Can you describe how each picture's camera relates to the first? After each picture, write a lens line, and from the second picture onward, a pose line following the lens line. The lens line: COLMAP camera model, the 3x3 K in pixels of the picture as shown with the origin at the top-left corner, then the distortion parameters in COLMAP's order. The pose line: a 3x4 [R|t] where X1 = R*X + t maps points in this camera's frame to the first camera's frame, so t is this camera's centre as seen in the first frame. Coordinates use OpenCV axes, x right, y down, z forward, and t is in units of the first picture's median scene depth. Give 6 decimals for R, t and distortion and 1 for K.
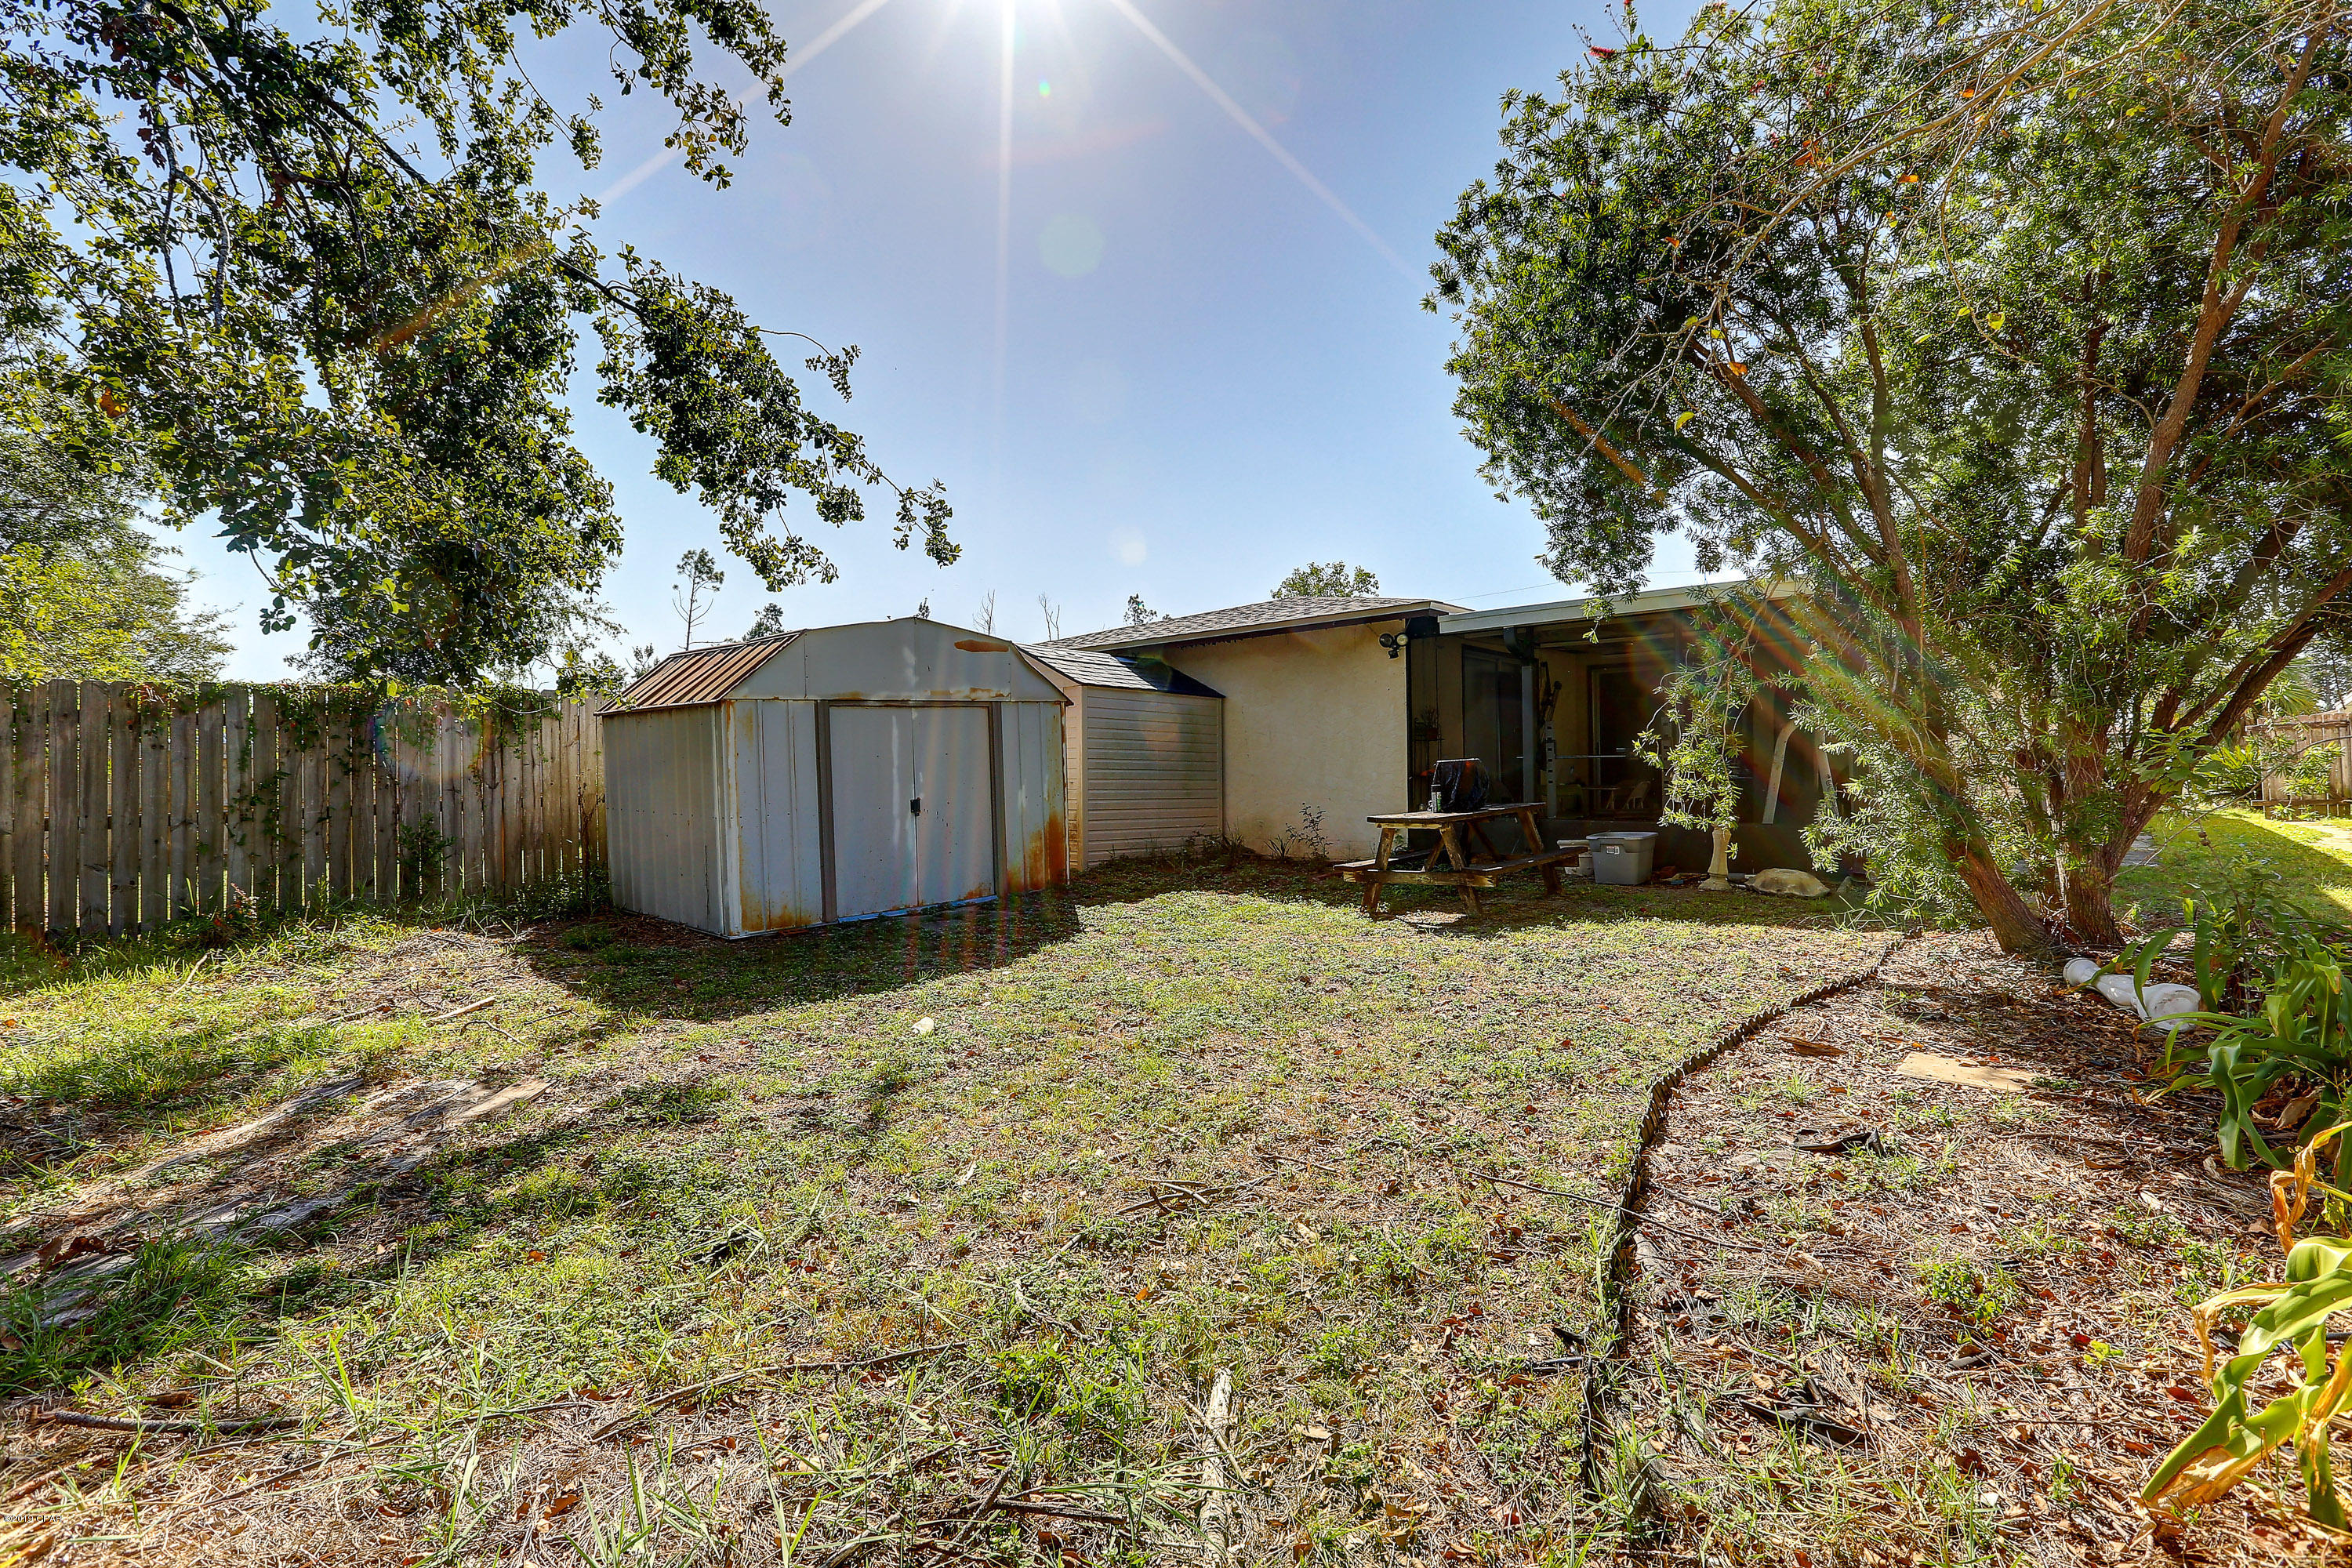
lens RADIAL K [[1074.3, 0, 1156.9], [0, 1074.3, 789.2], [0, 0, 1]] dist [-0.069297, 0.024145]
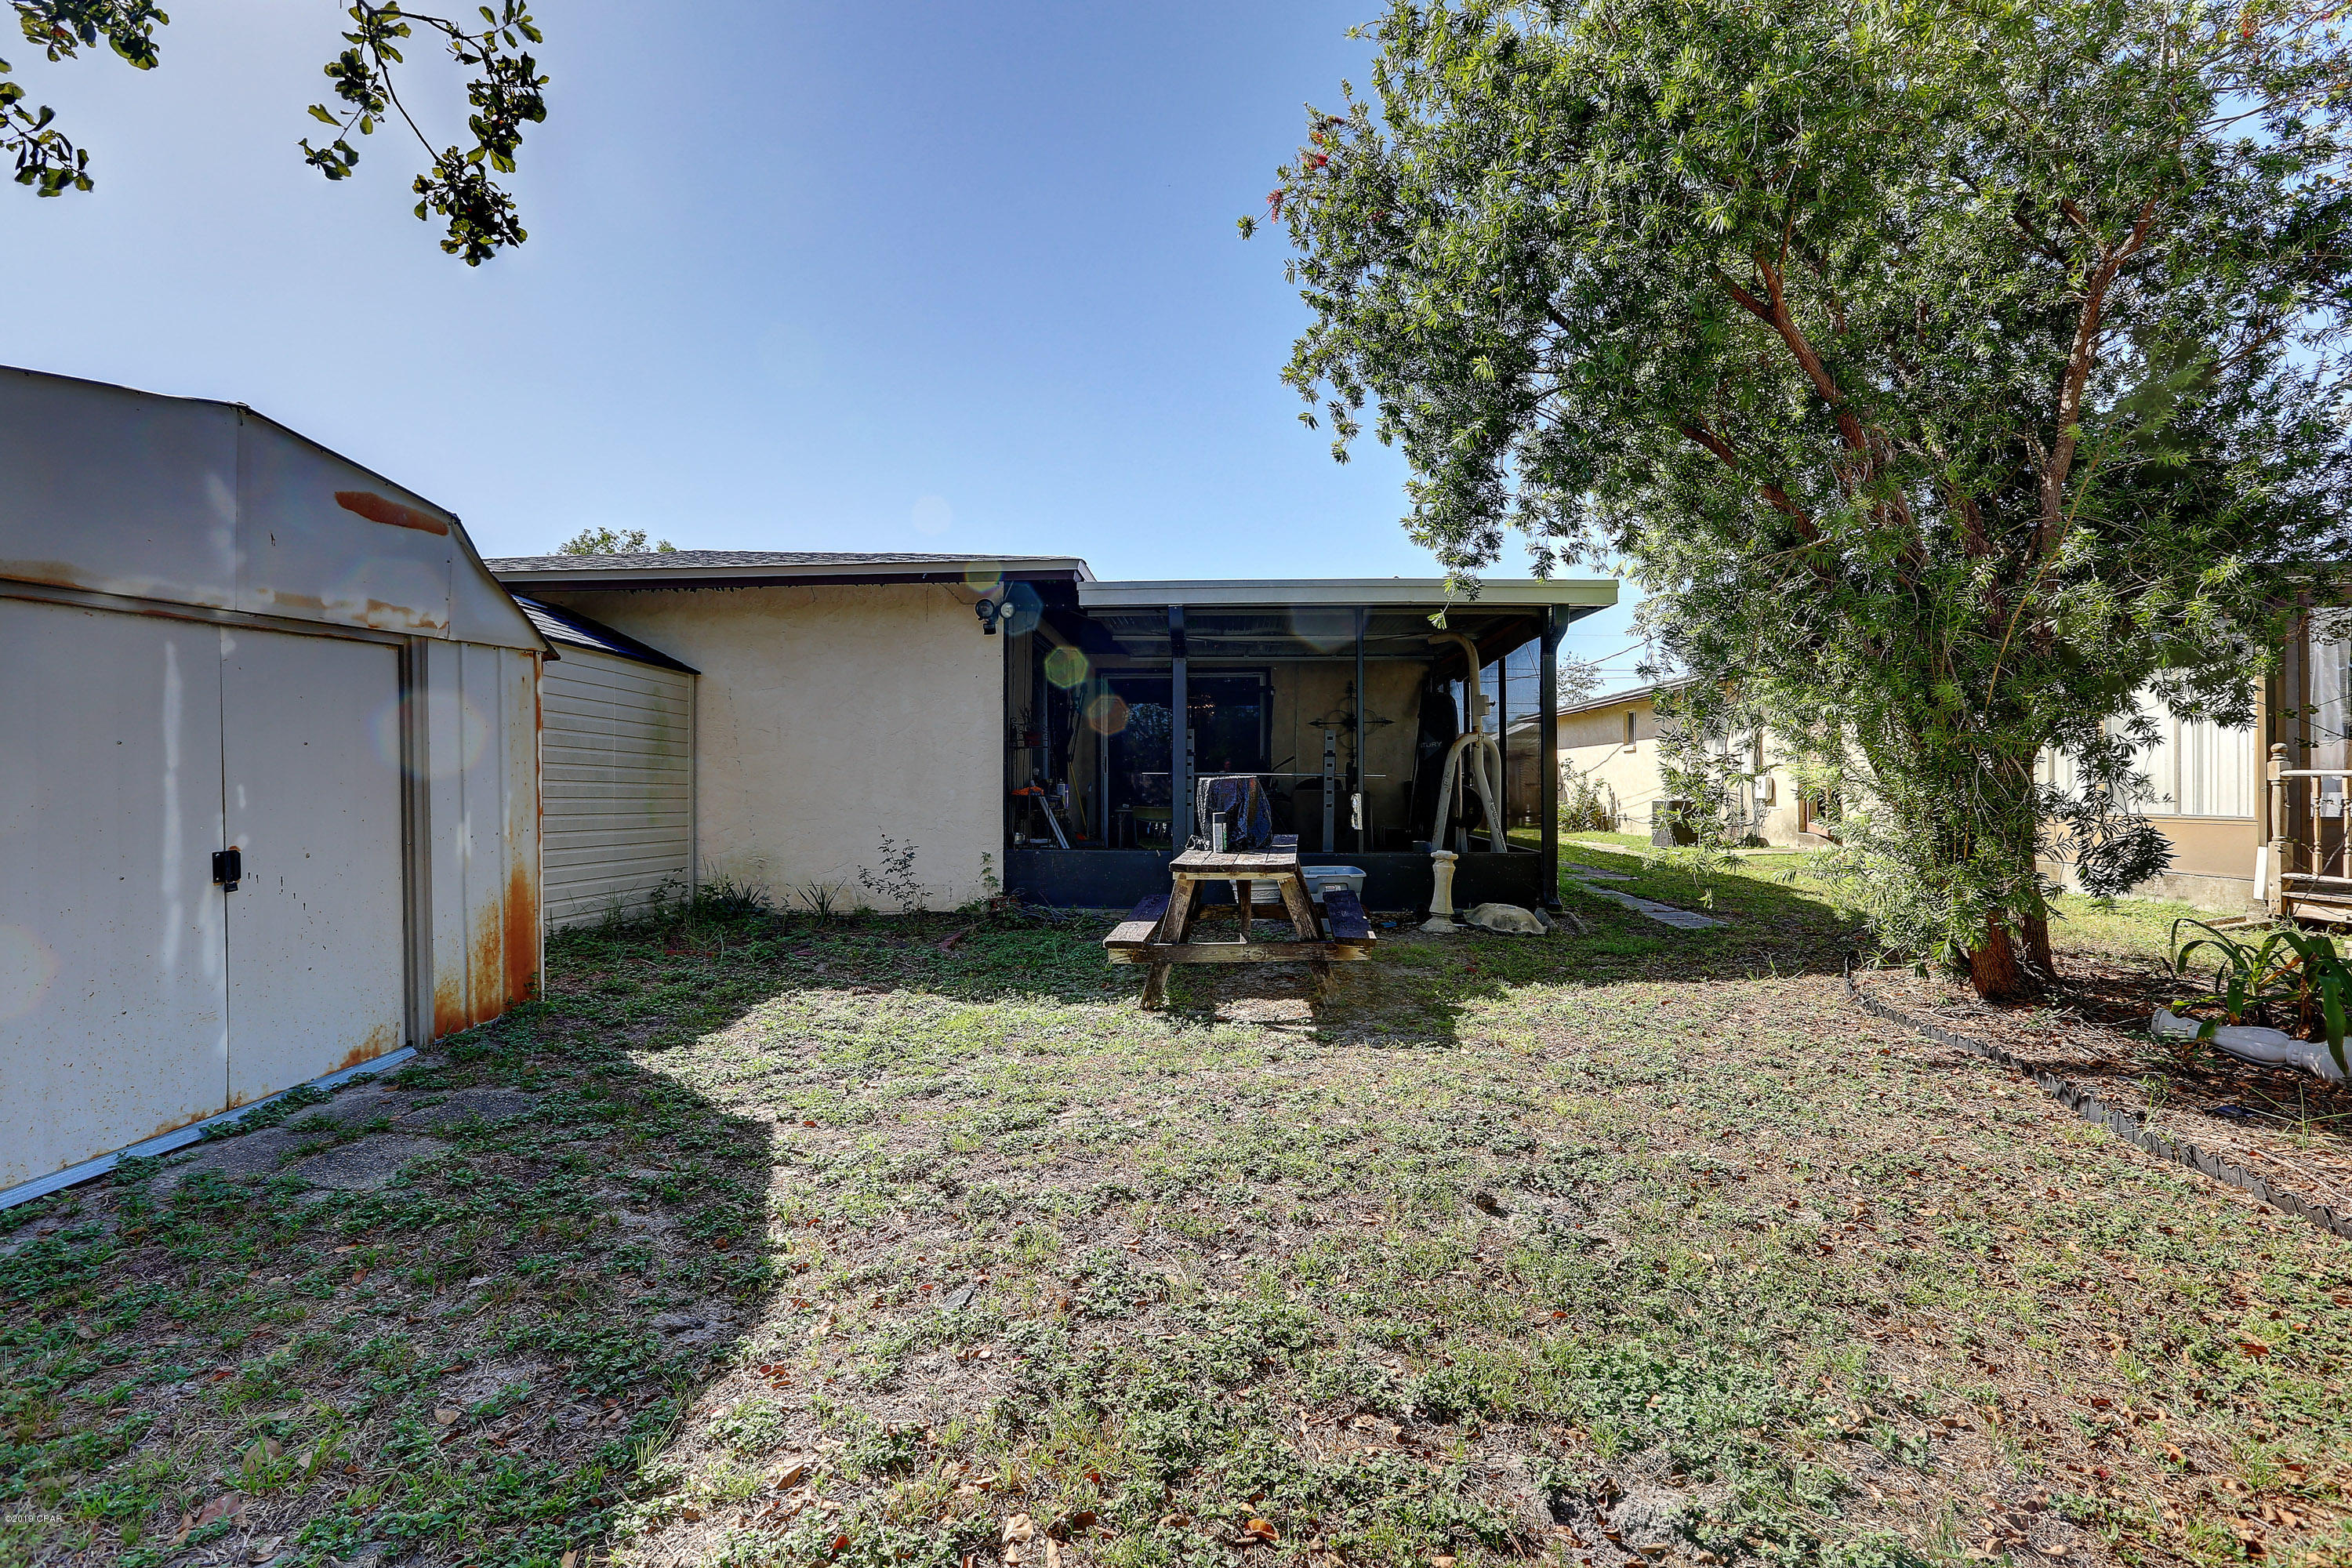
lens RADIAL K [[1074.3, 0, 1156.9], [0, 1074.3, 789.2], [0, 0, 1]] dist [-0.069297, 0.024145]
pose [[0.764385, 0.009595, 0.644689, -0.203772], [-0.002984, 0.999931, -0.011344, -0.010399], [-0.644753, 0.006747, 0.764361, 0.455191]]
